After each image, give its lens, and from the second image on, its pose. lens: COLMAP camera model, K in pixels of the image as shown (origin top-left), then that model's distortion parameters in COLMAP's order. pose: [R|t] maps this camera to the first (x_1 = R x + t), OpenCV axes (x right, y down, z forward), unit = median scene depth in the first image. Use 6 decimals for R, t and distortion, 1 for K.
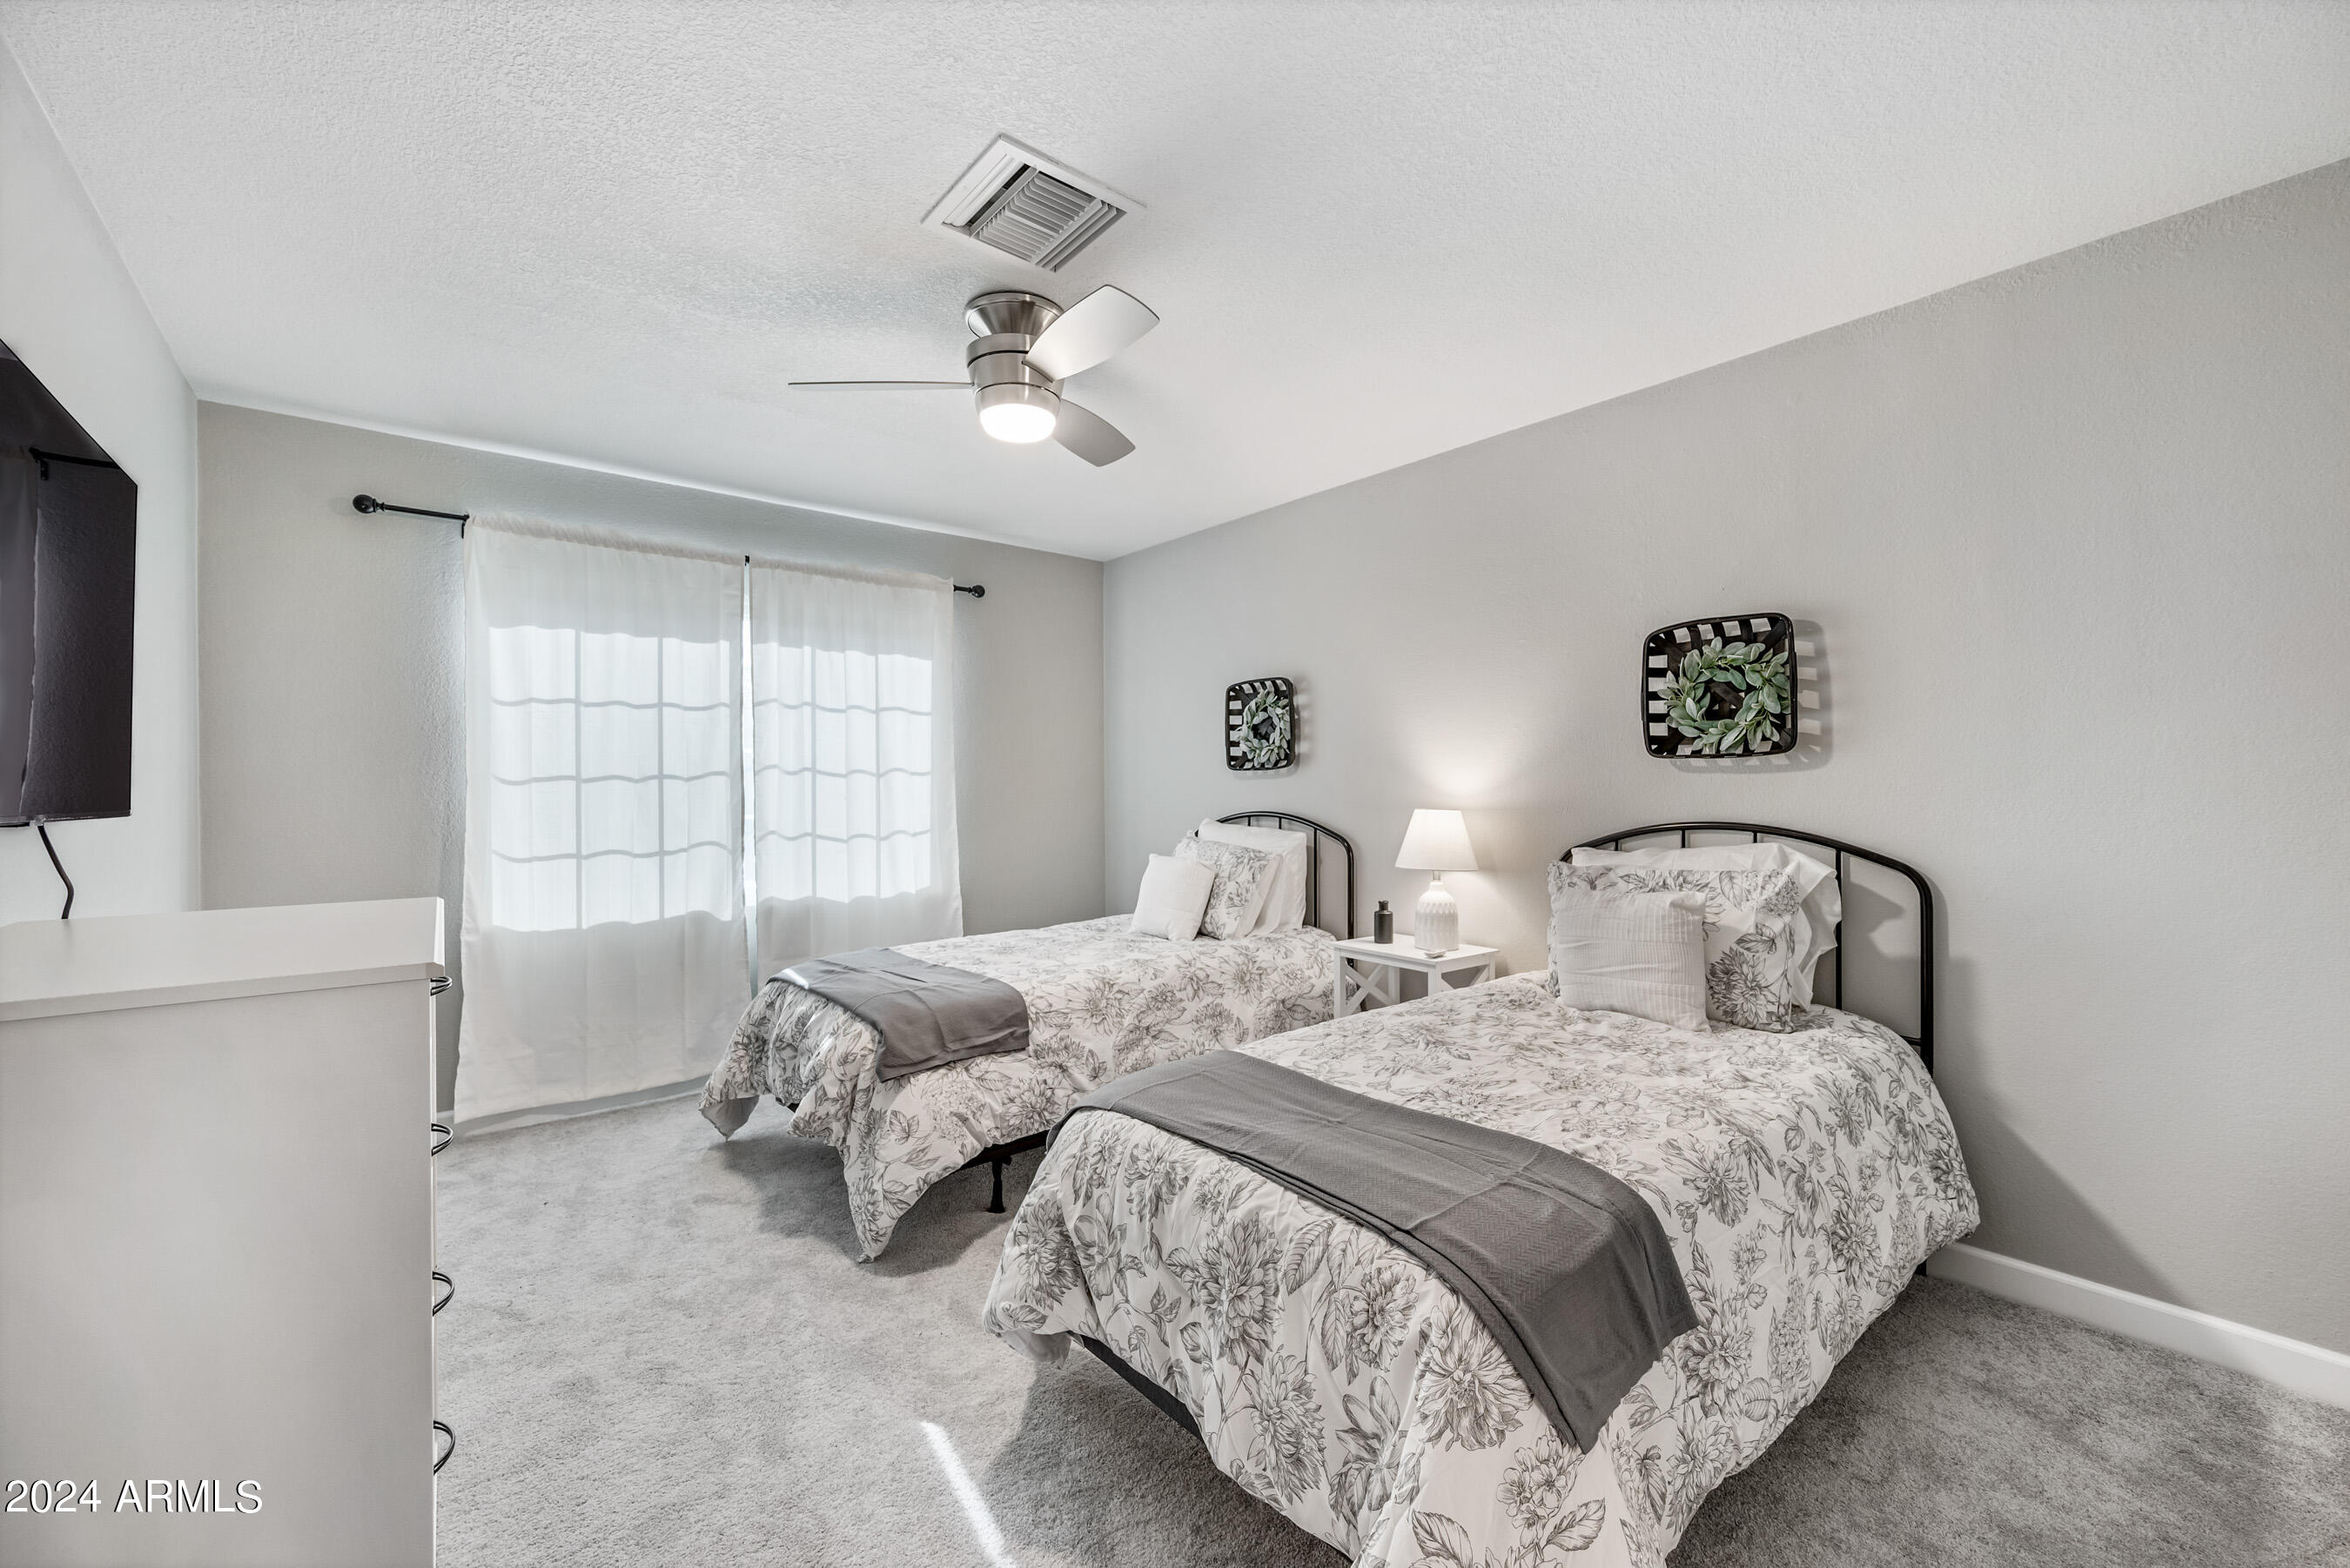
lens RADIAL K [[942.9, 0, 1176.3], [0, 942.9, 779.7], [0, 0, 1]] dist [0.000873, -0.001010]
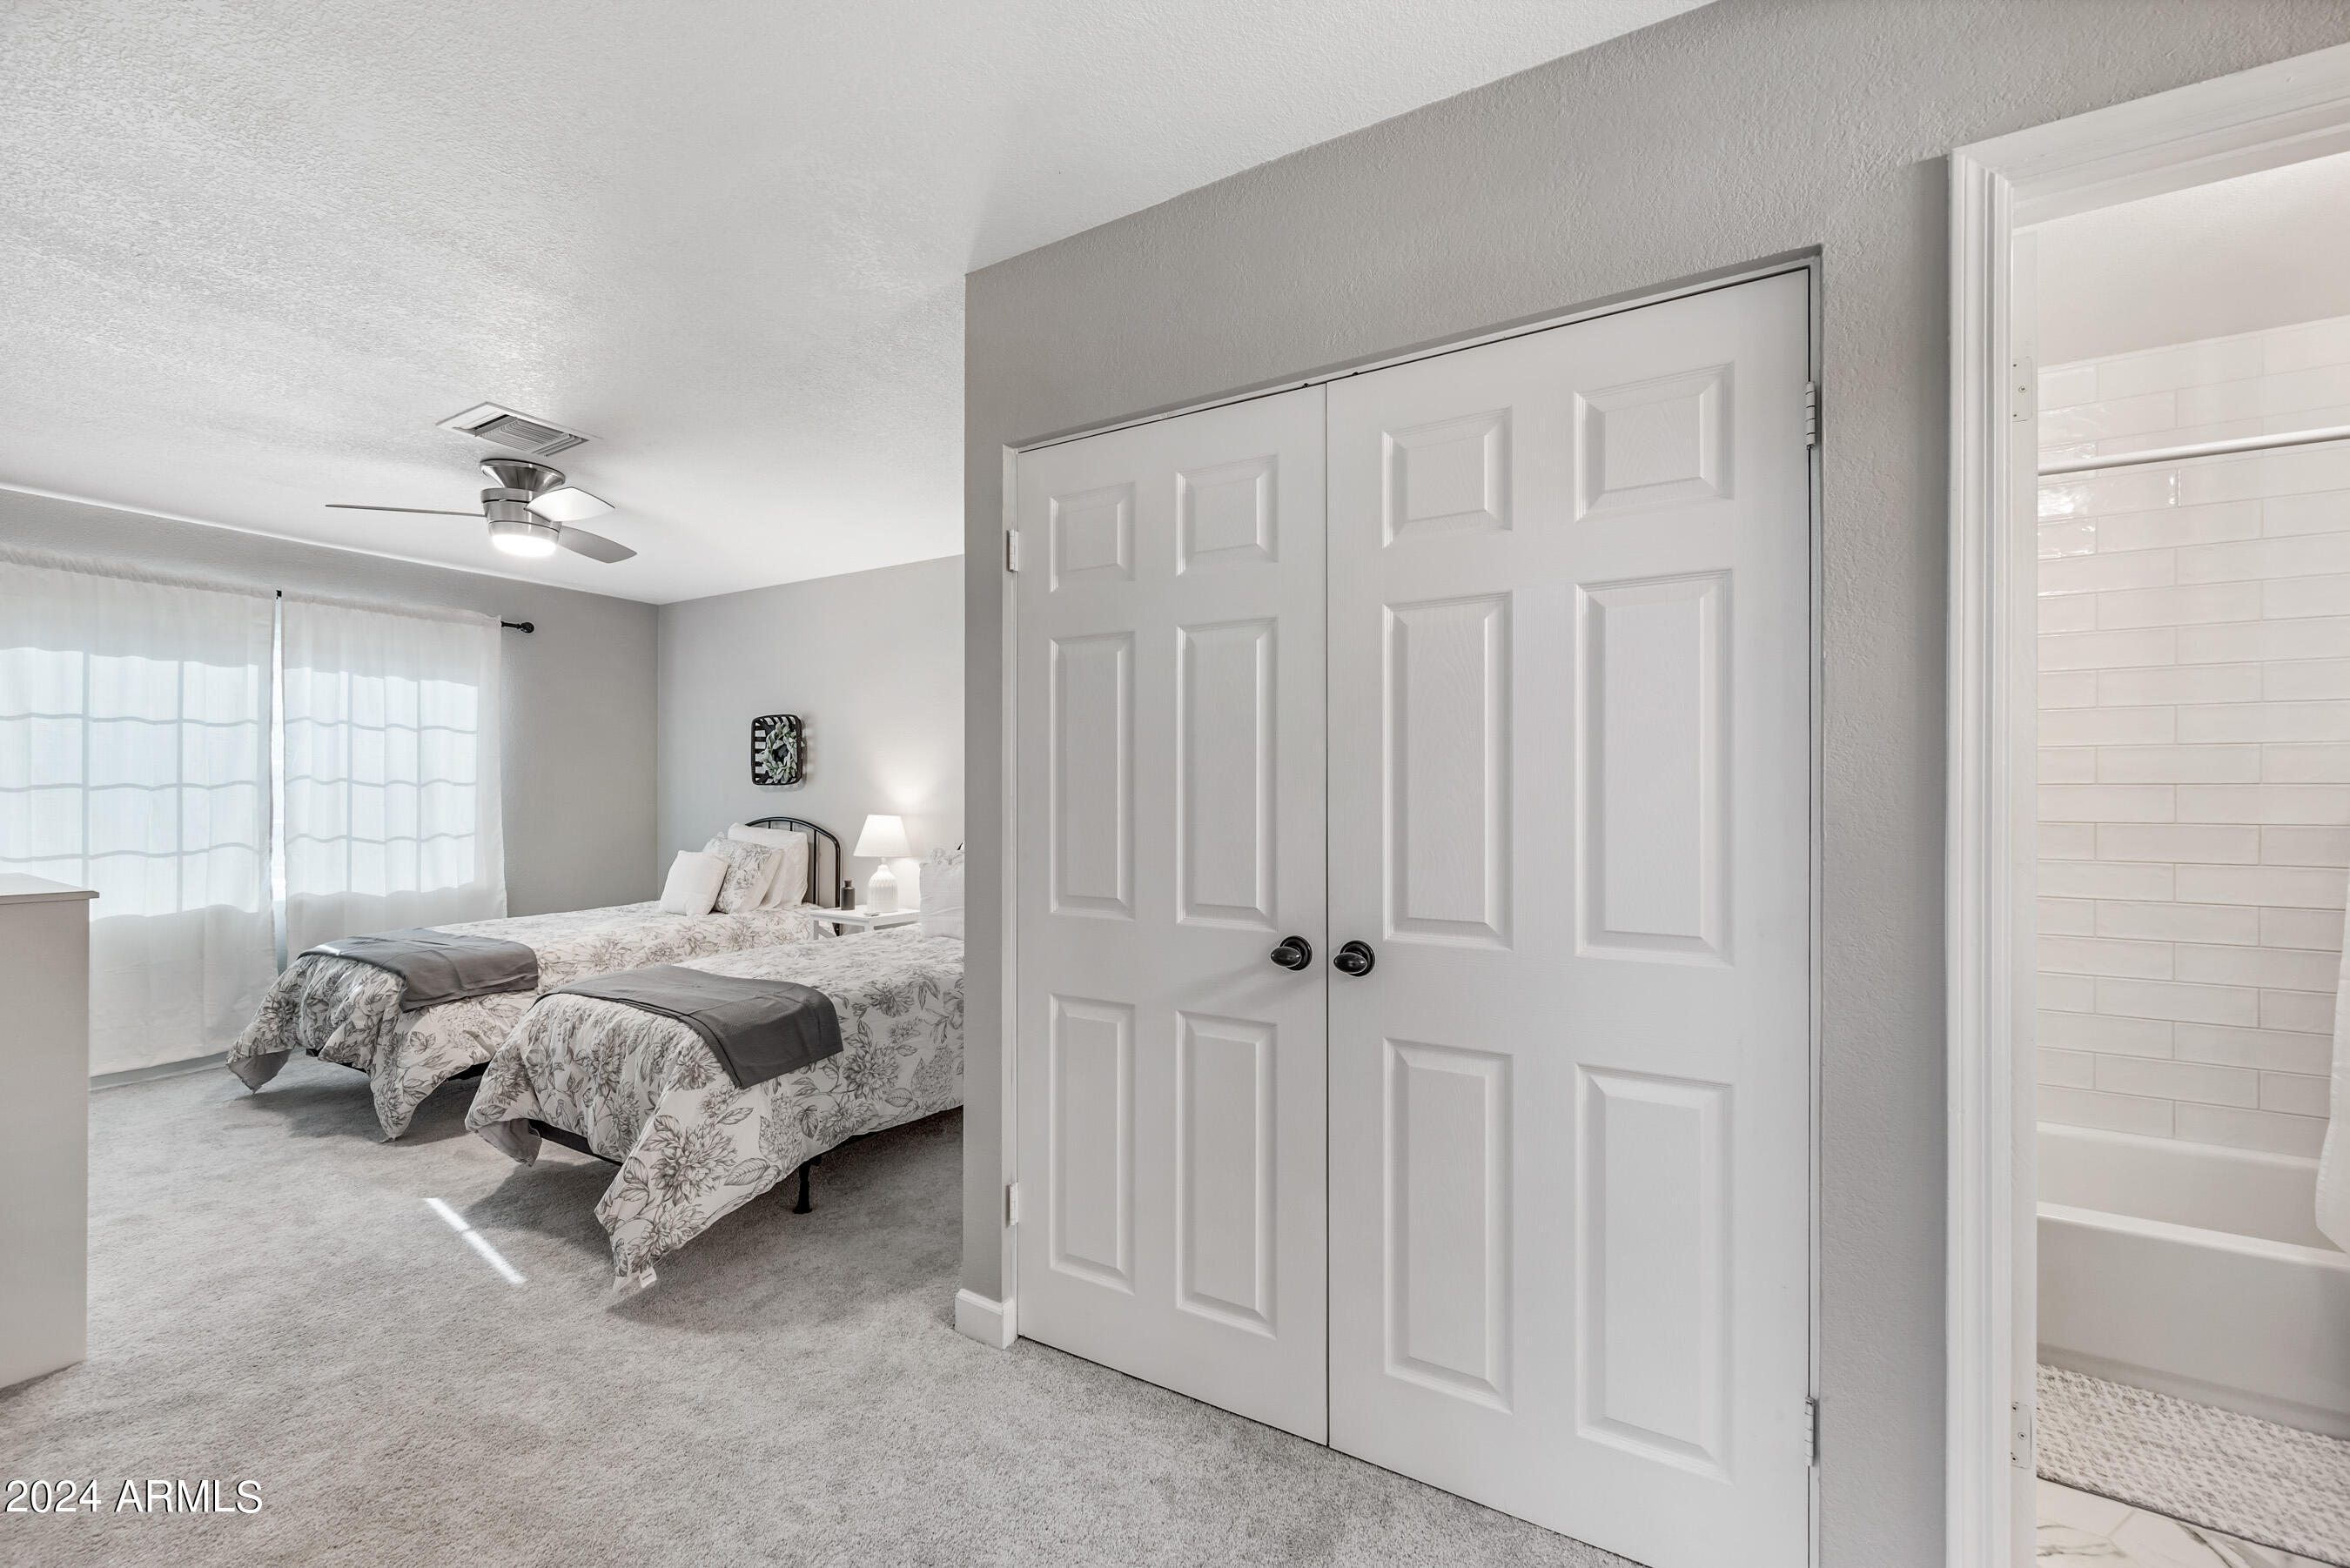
lens RADIAL K [[942.9, 0, 1178.1], [0, 942.9, 788.6], [0, 0, 1]] dist [0.000873, -0.001010]
pose [[0.940206, 0.010933, 0.340430, 0.226684], [-0.011450, 0.999934, -0.000491, -0.015018], [-0.340413, -0.003436, 0.940270, -0.553356]]
